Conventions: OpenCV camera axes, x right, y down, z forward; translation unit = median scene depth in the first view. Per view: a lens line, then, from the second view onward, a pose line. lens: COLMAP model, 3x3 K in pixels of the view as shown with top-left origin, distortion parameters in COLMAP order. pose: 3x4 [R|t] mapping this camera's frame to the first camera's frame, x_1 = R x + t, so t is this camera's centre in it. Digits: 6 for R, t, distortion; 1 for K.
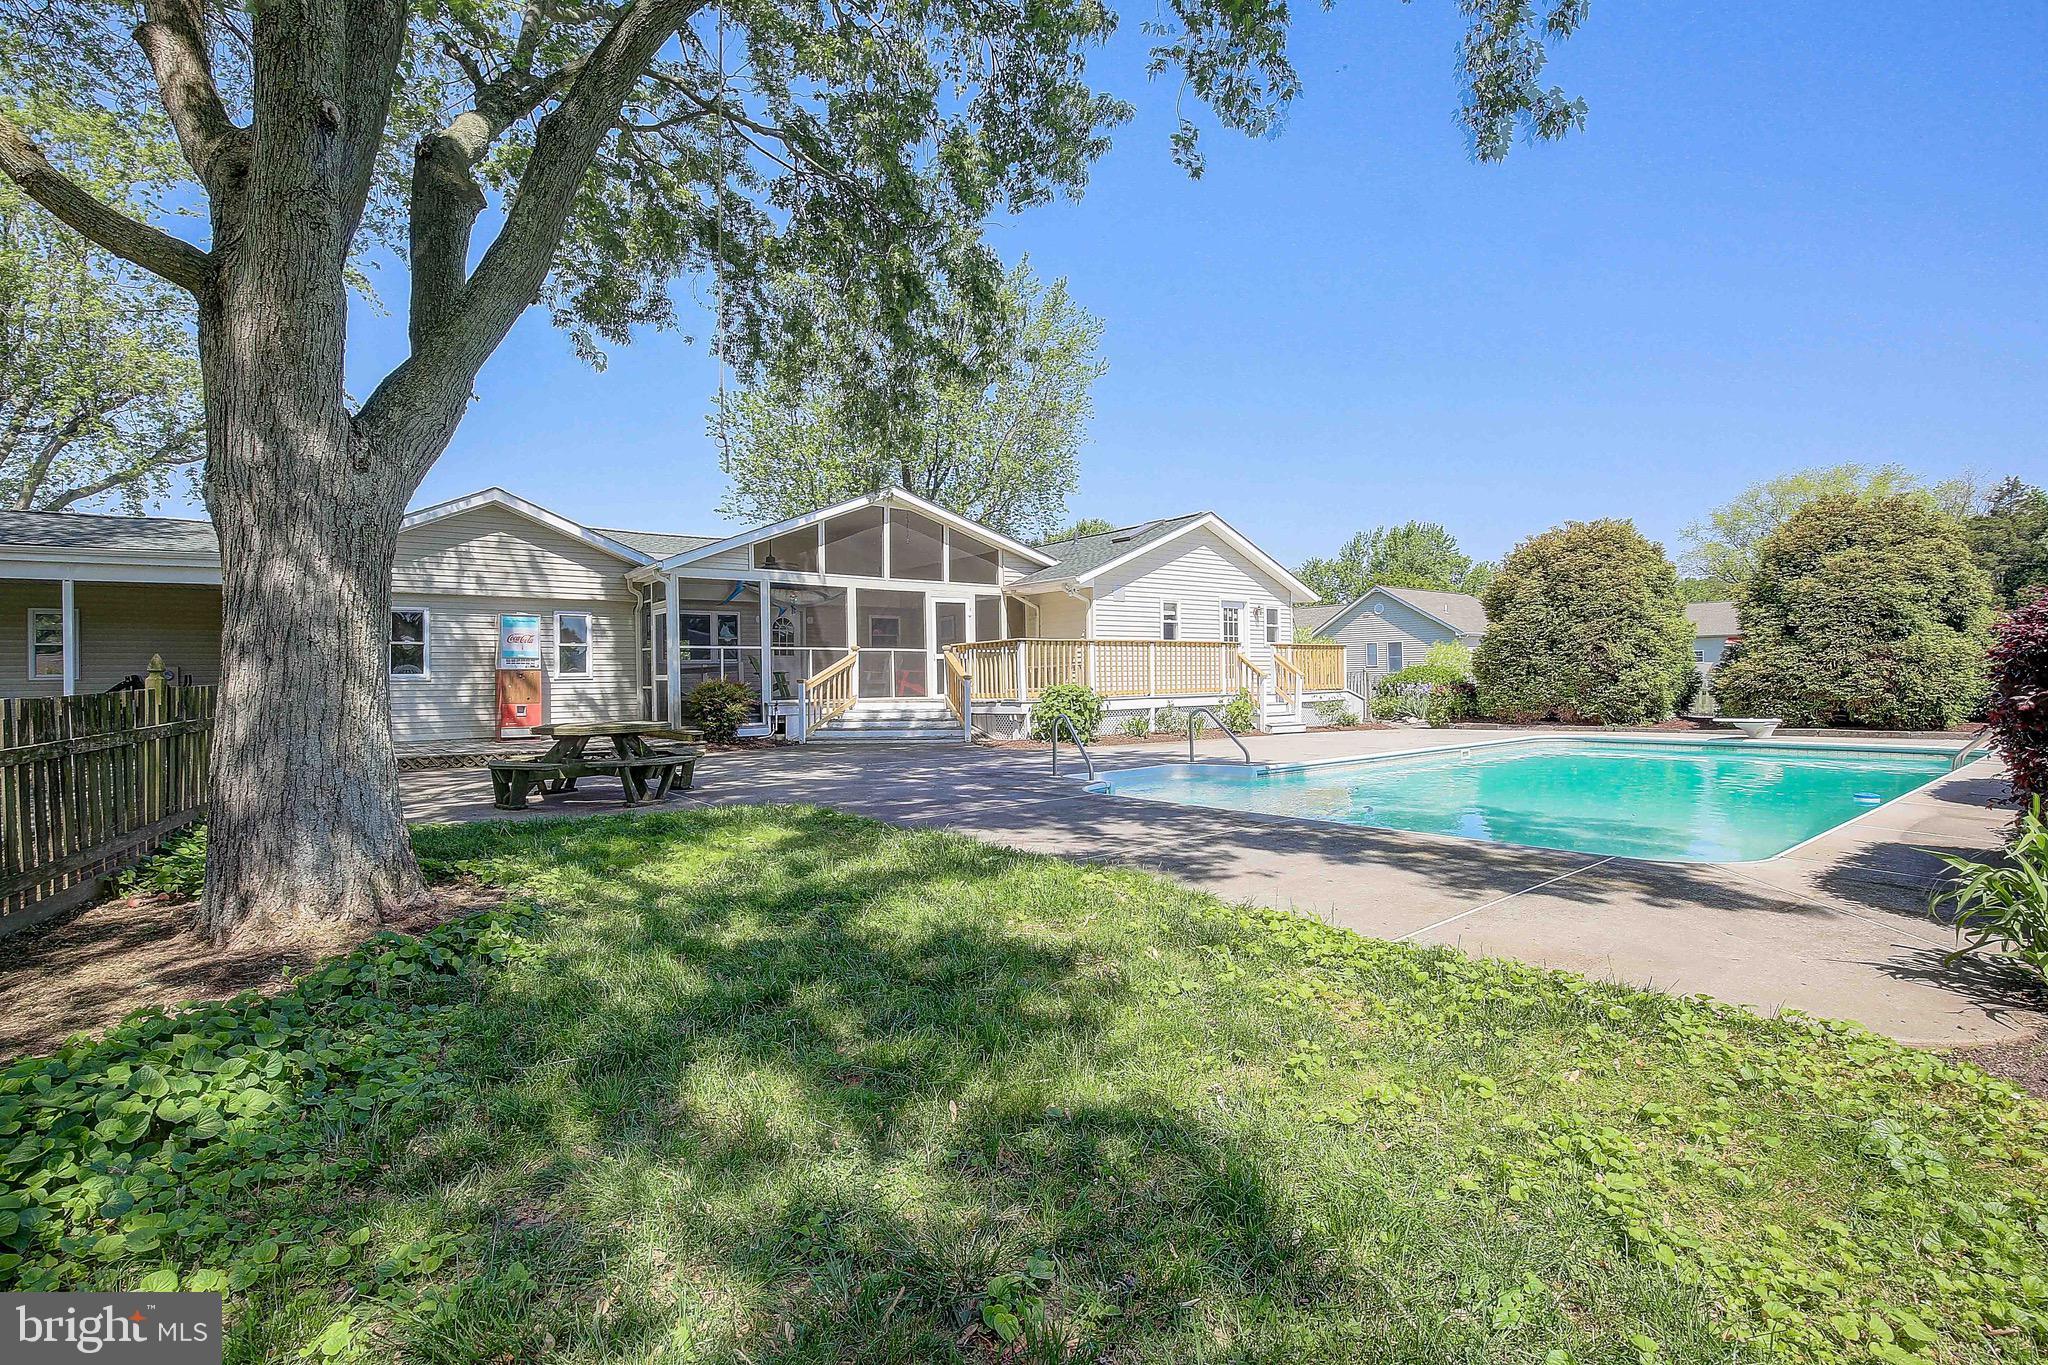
lens RADIAL K [[943.0, 0, 1019.2], [0, 943.0, 680.8], [0, 0, 1]] dist [-0.033854, 0.004890]
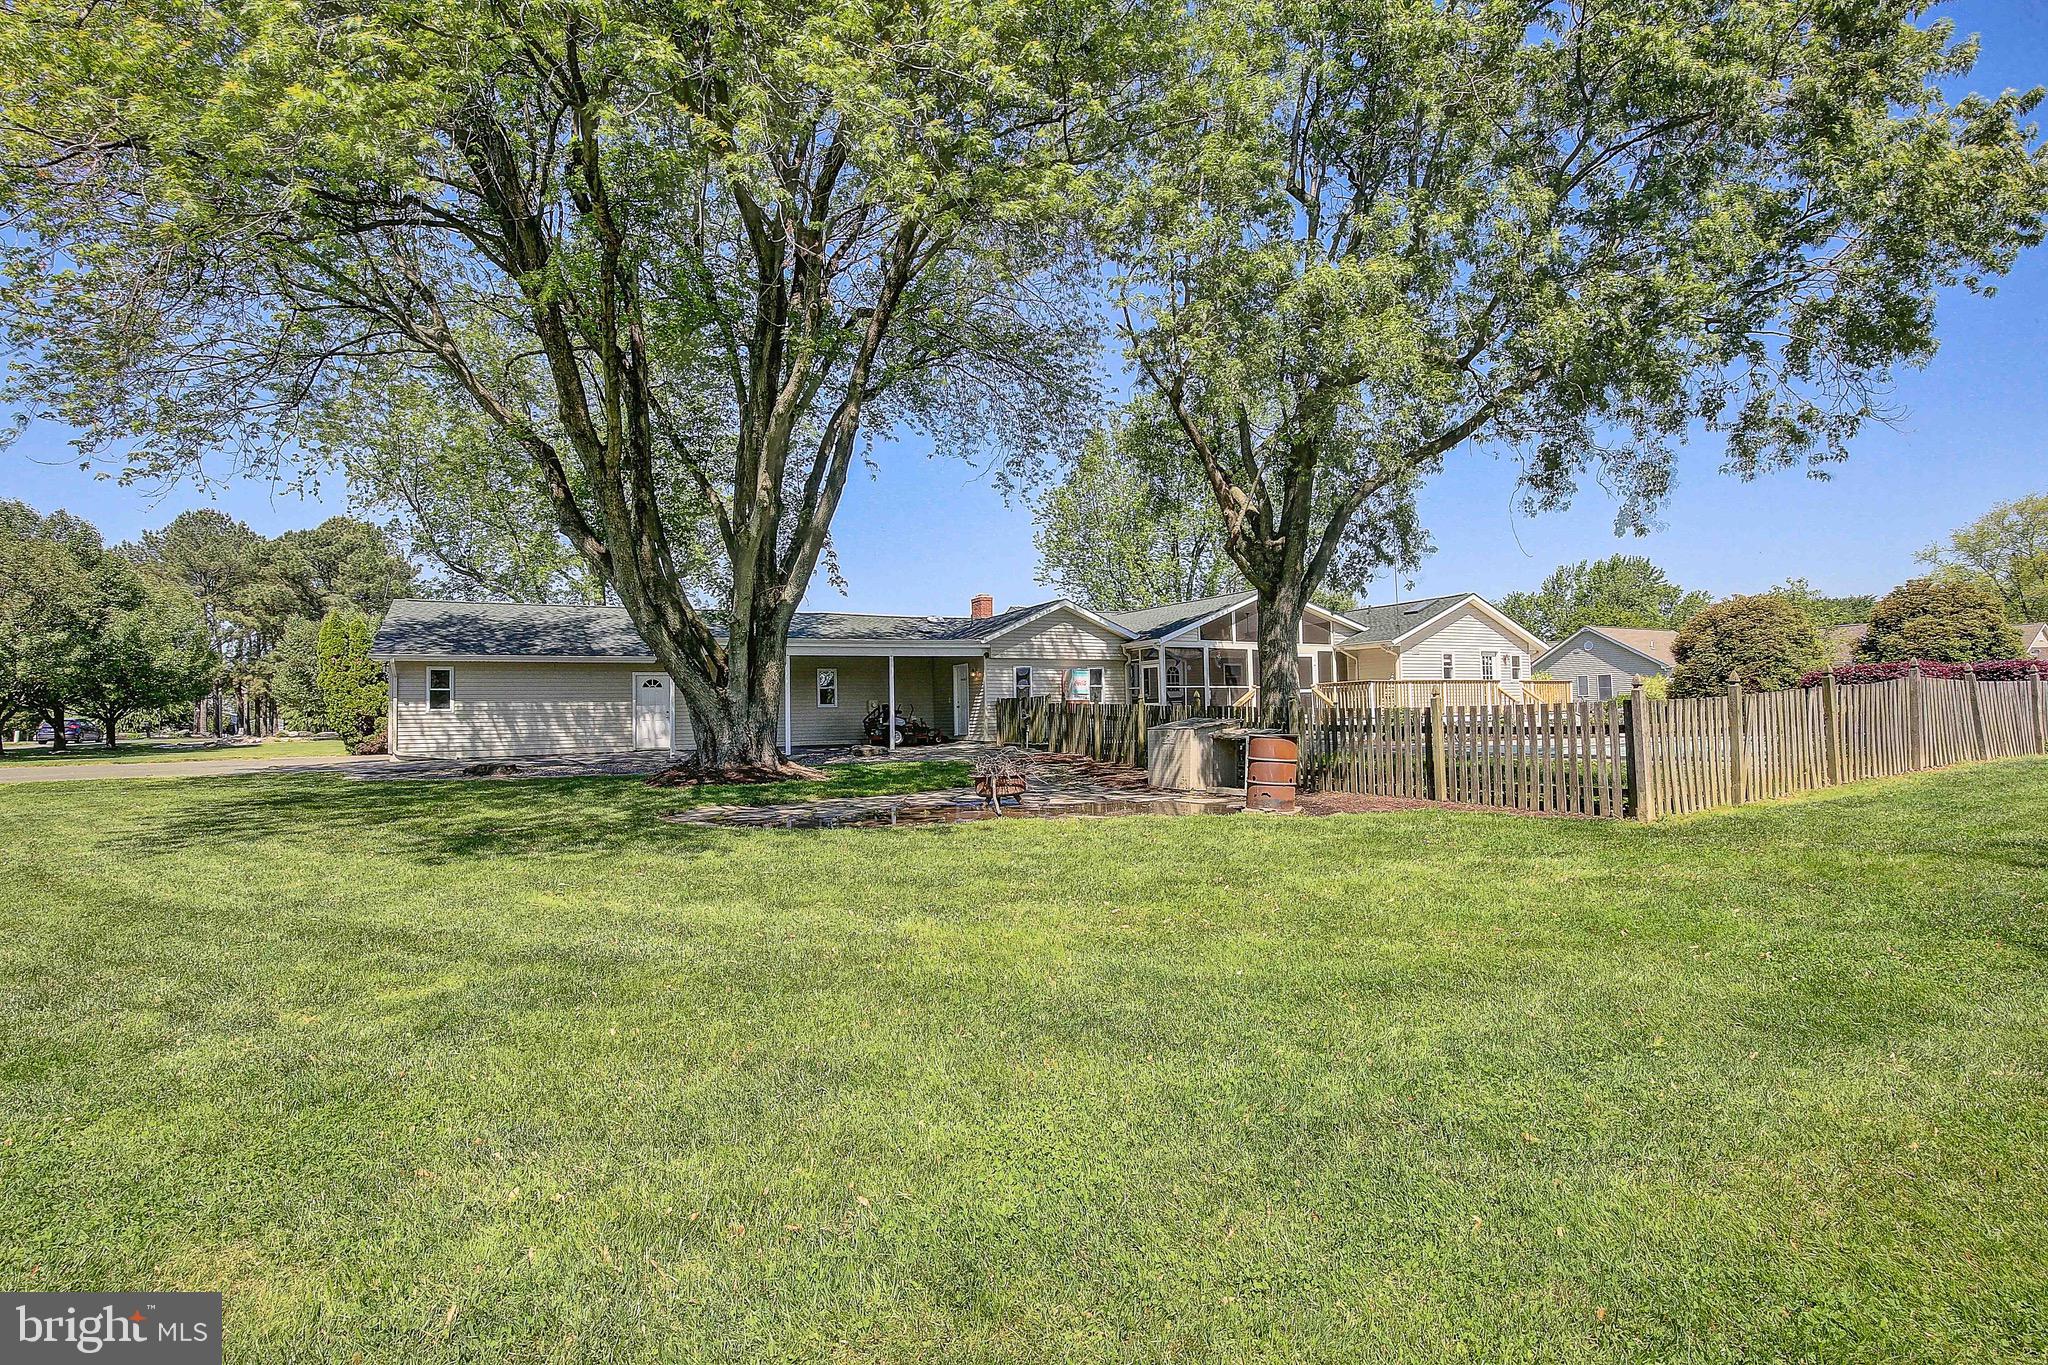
lens RADIAL K [[943.0, 0, 1021.5], [0, 943.0, 679.5], [0, 0, 1]] dist [-0.033854, 0.004890]
pose [[0.984662, -0.010117, -0.174177, -0.261908], [0.003681, 0.999300, -0.037232, 0.011920], [0.174432, 0.036020, 0.984010, -0.625484]]
